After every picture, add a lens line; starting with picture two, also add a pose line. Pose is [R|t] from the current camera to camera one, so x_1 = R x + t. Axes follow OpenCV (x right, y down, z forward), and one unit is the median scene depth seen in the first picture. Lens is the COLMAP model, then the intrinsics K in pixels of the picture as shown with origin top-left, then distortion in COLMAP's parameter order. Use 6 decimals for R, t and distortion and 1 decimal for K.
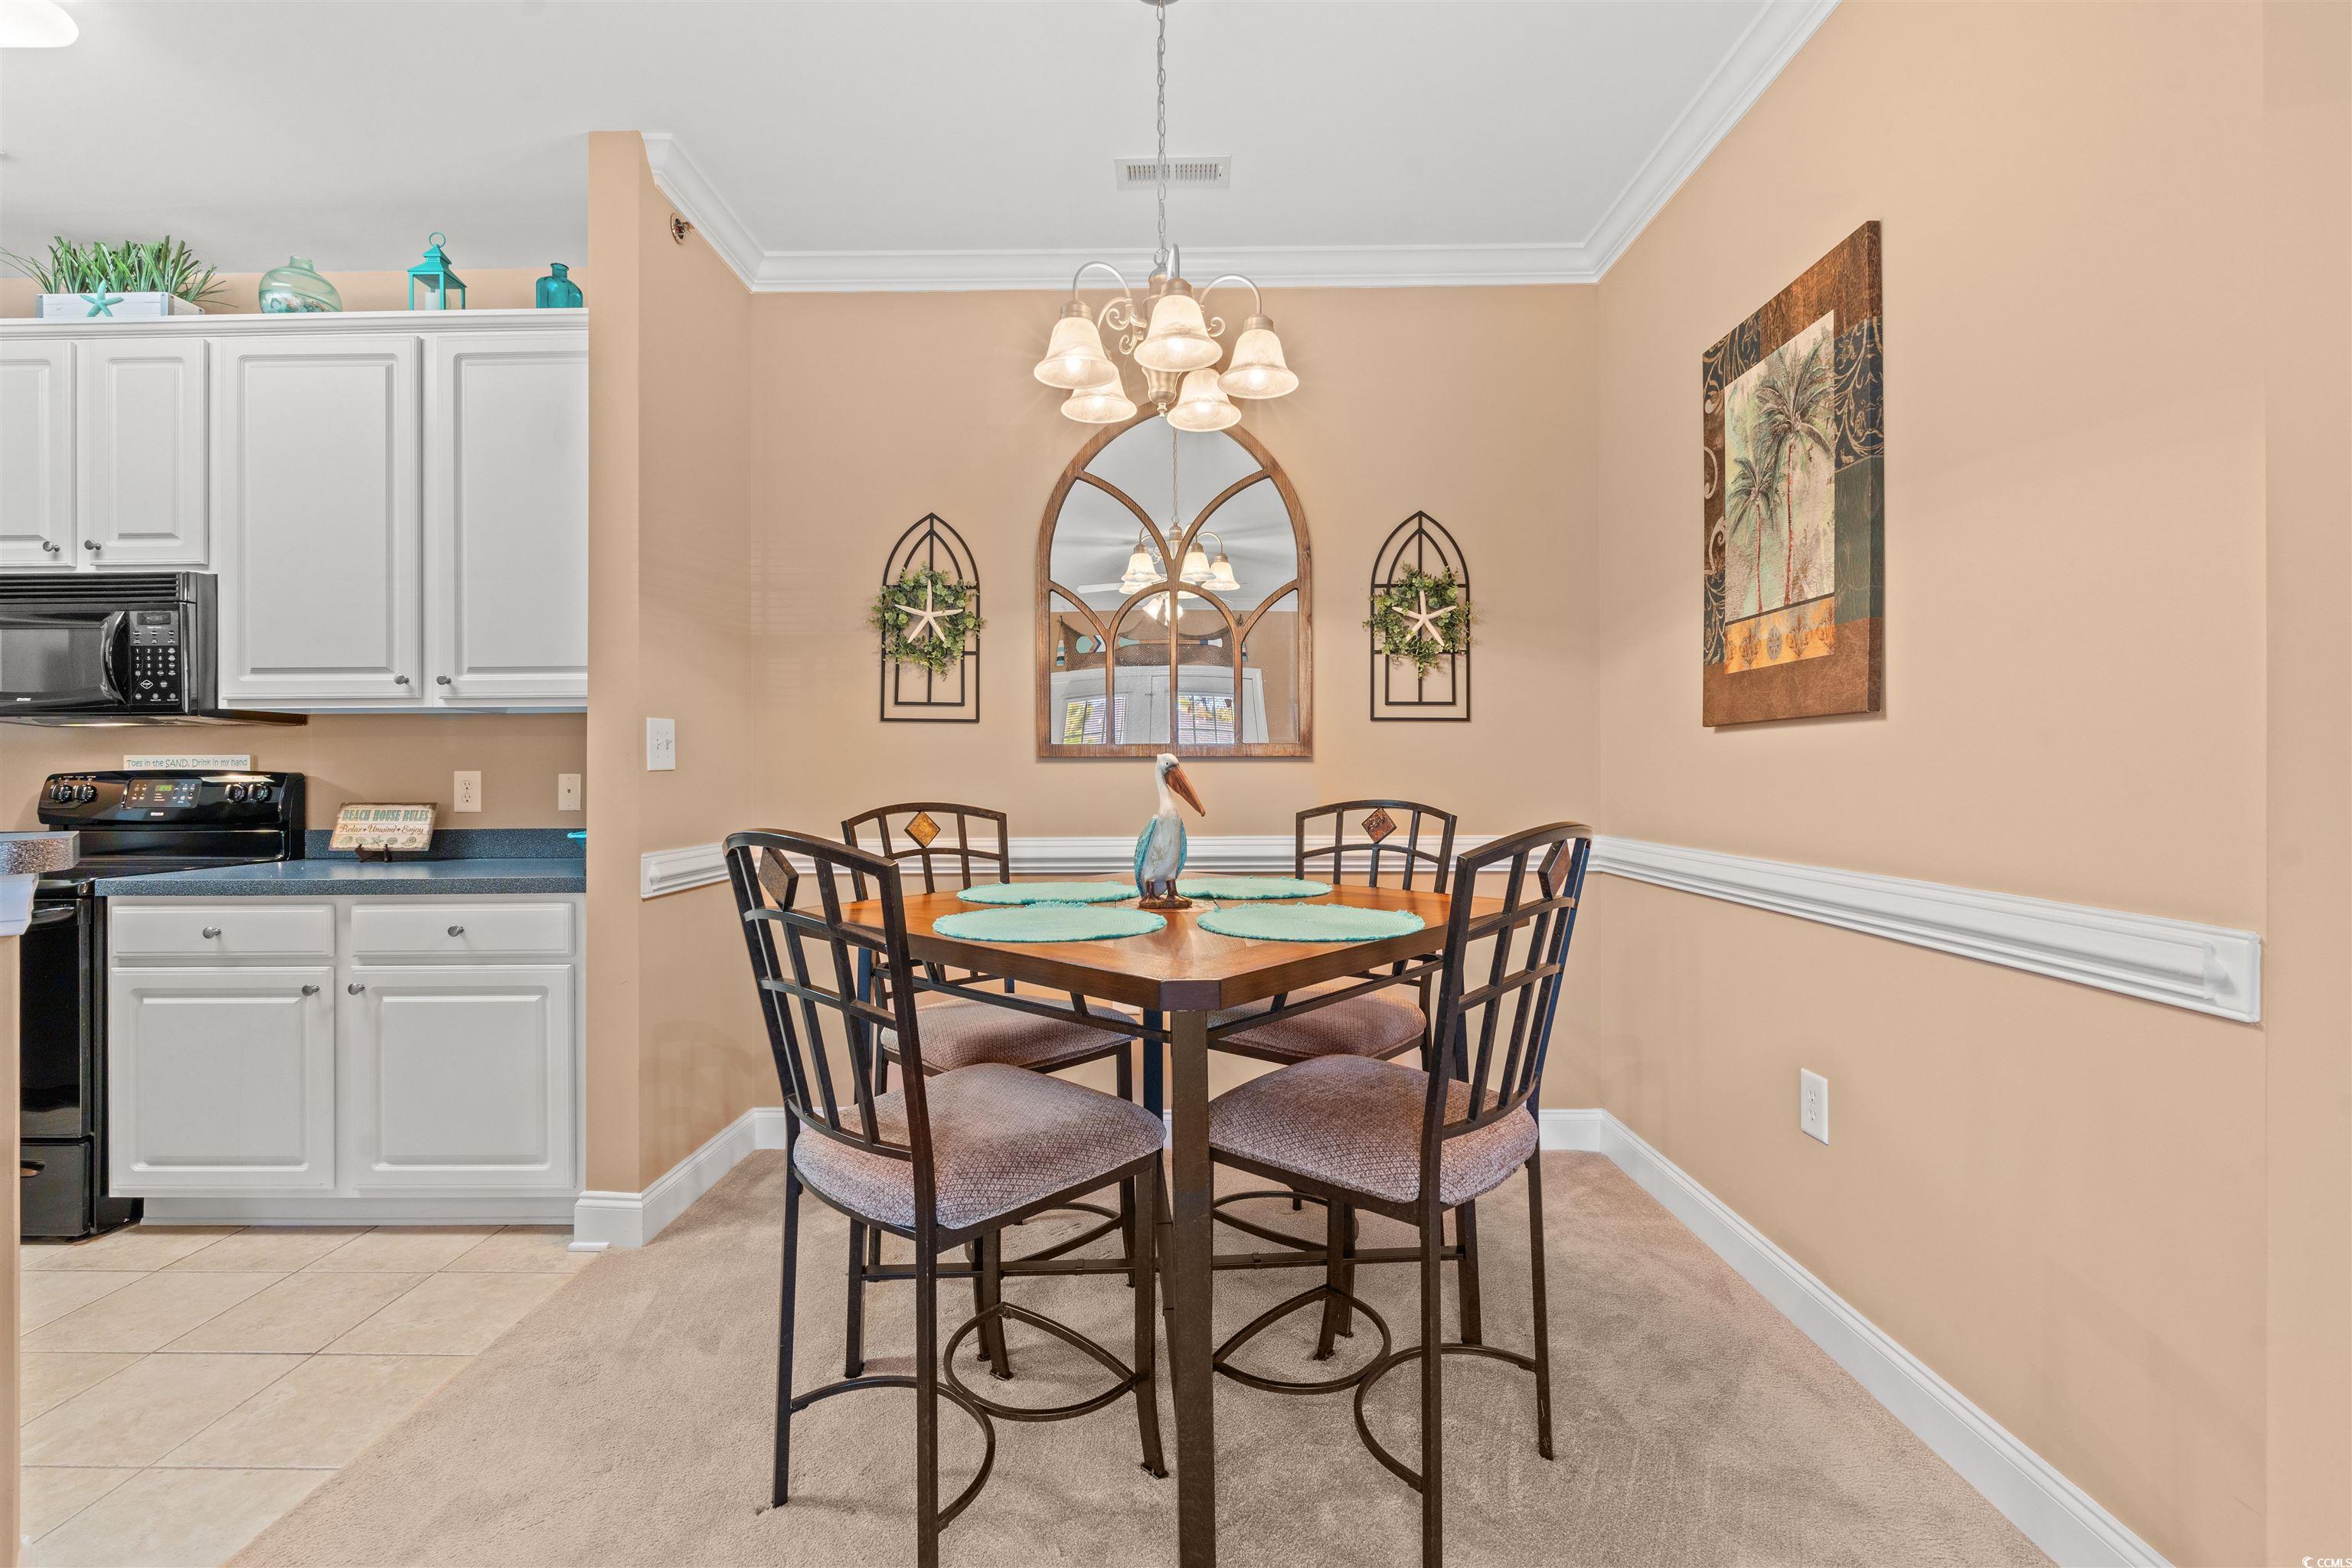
lens RADIAL K [[1030.3, 0, 1172.0], [0, 1030.3, 772.9], [0, 0, 1]] dist [-0.005919, 0.000814]
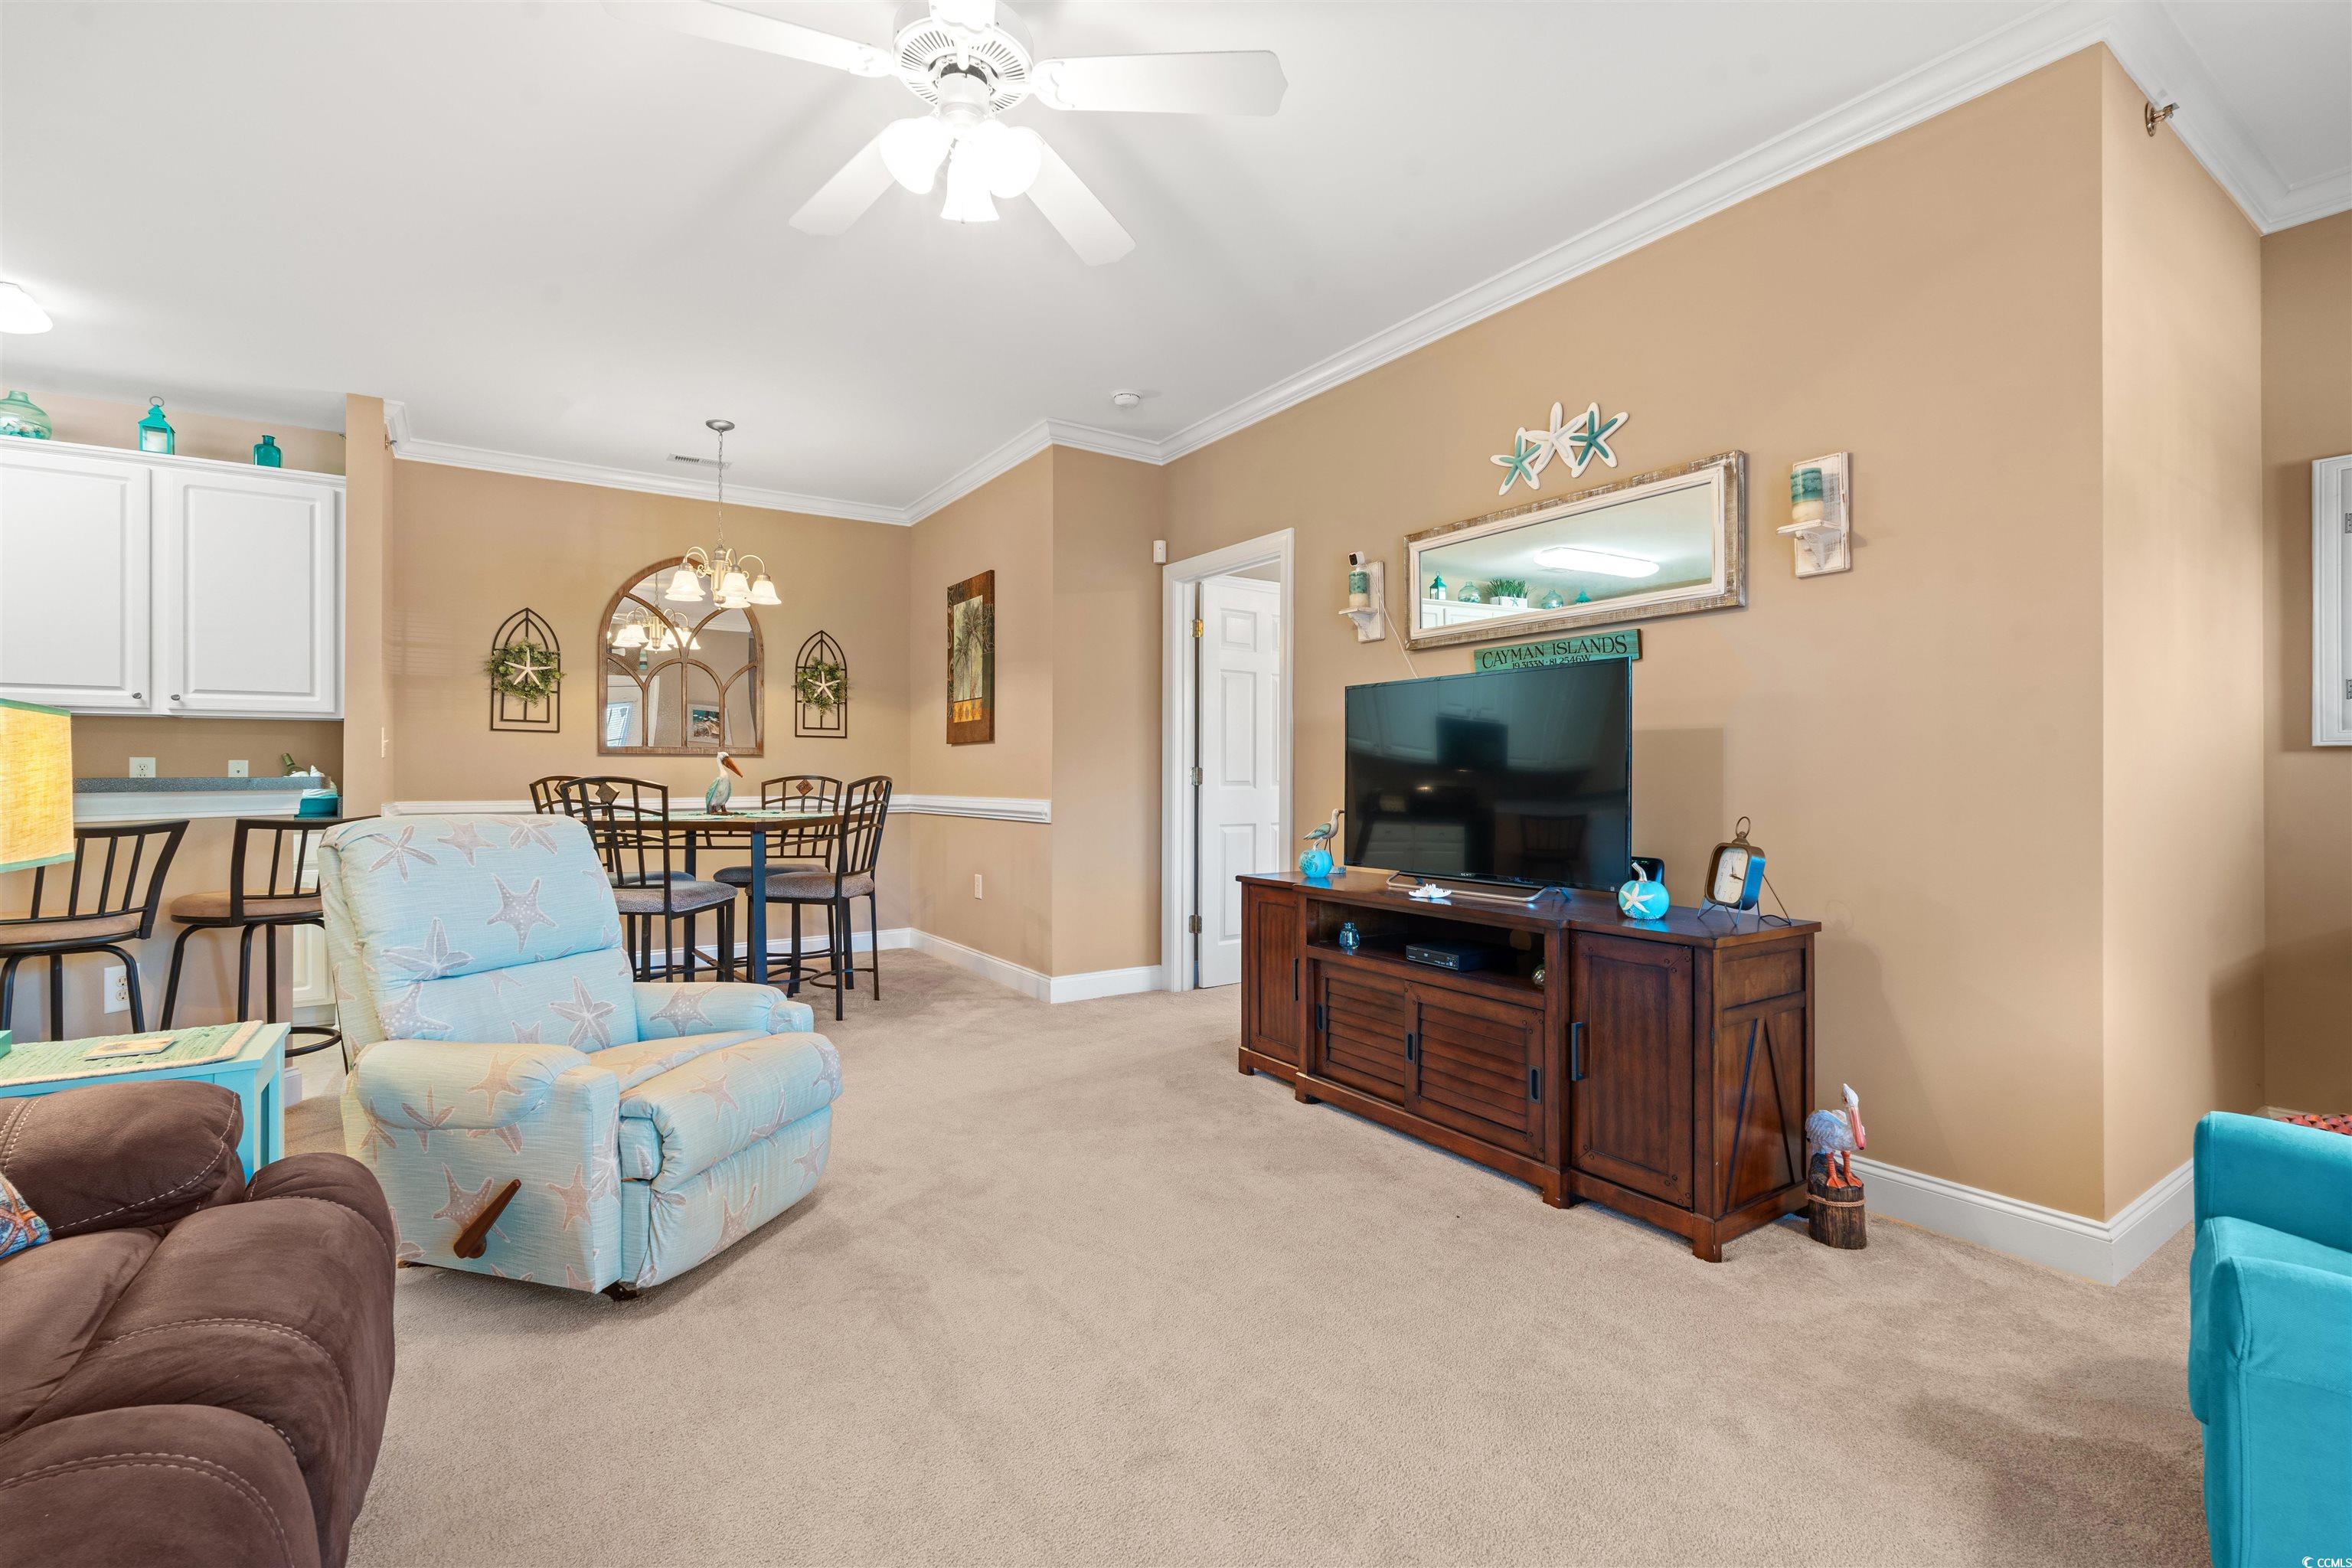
lens RADIAL K [[1030.3, 0, 1175.3], [0, 1030.3, 769.0], [0, 0, 1]] dist [-0.005919, 0.000814]
pose [[0.823640, 0.005128, 0.567089, -0.343249], [-0.000390, 0.999964, -0.008475, 0.028371], [-0.567112, 0.006759, 0.823613, -1.085271]]
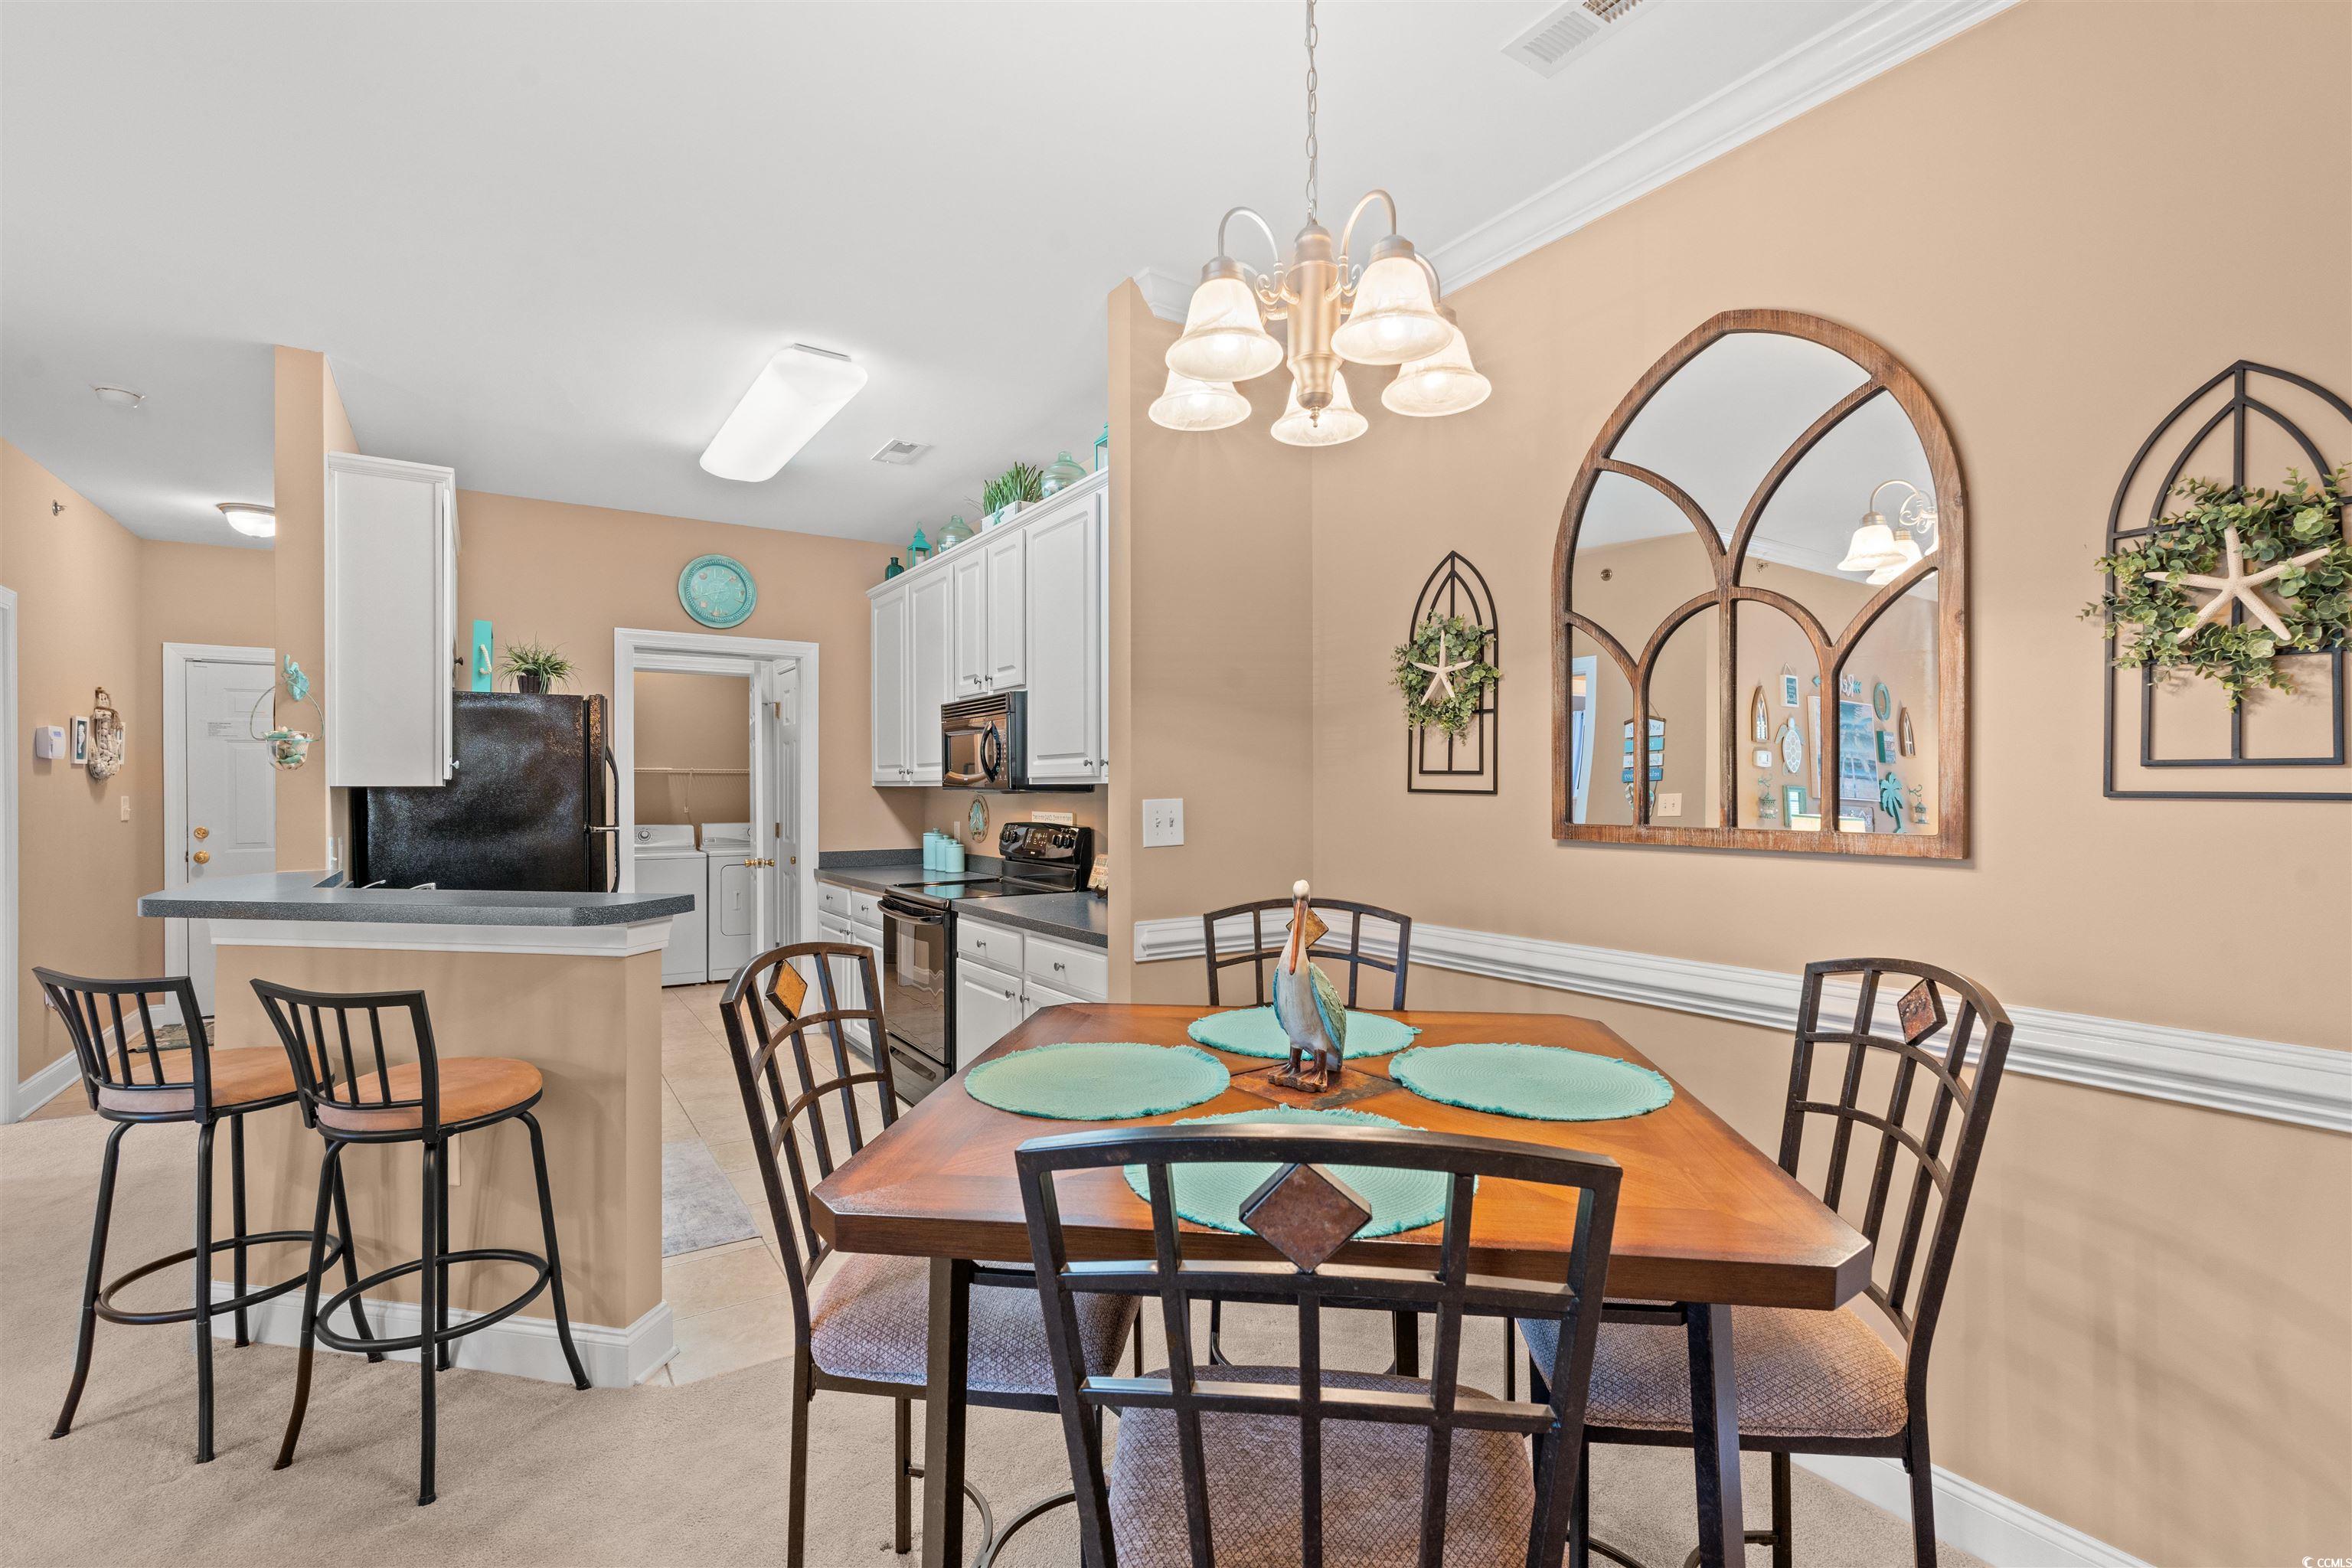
lens RADIAL K [[1030.3, 0, 1195.7], [0, 1030.3, 794.9], [0, 0, 1]] dist [-0.005919, 0.000814]
pose [[0.581449, 0.007926, -0.813544, 0.380181], [-0.001822, 0.999963, 0.008441, -0.060141], [0.813581, -0.003426, 0.581442, 0.351804]]
